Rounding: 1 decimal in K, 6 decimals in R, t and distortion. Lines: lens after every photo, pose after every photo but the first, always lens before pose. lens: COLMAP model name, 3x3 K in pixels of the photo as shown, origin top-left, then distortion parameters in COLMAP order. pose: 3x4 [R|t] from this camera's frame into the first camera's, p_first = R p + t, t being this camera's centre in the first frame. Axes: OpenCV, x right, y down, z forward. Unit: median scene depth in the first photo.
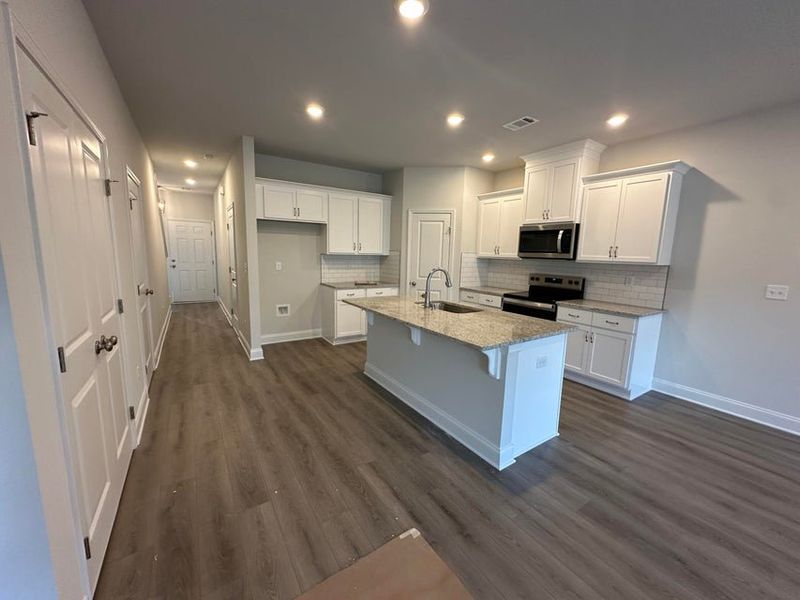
lens RADIAL K [[321.8, 0, 401.8], [0, 321.8, 297.6], [0, 0, 1]] dist [0.002886, 0.000010]
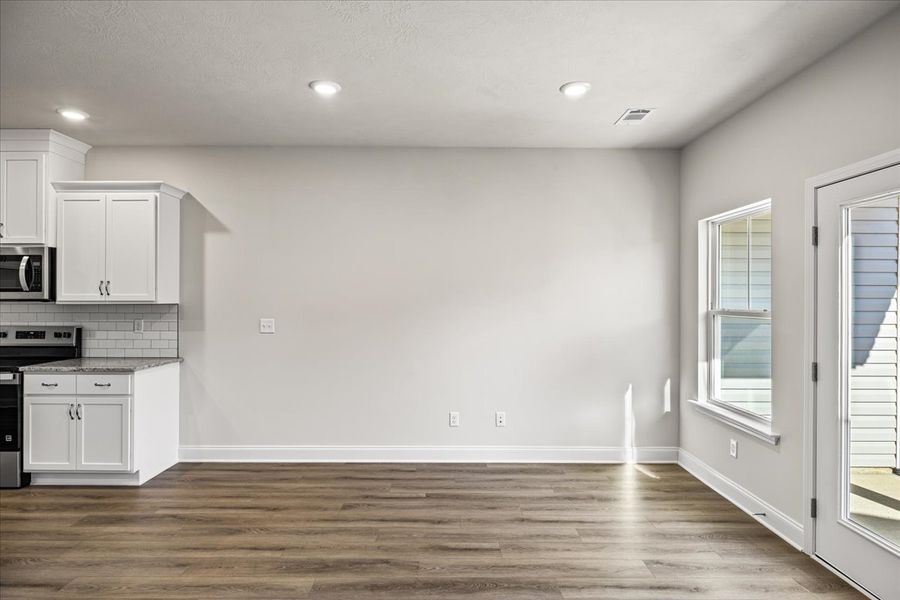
lens RADIAL K [[491.5, 0, 452.9], [0, 491.5, 296.4], [0, 0, 1]] dist [-0.003386, 0.001011]
pose [[0.555579, -0.028661, 0.830969, 0.155872], [0.132315, 0.989718, -0.054328, 0.038721], [-0.820868, 0.140134, 0.553659, -0.244161]]
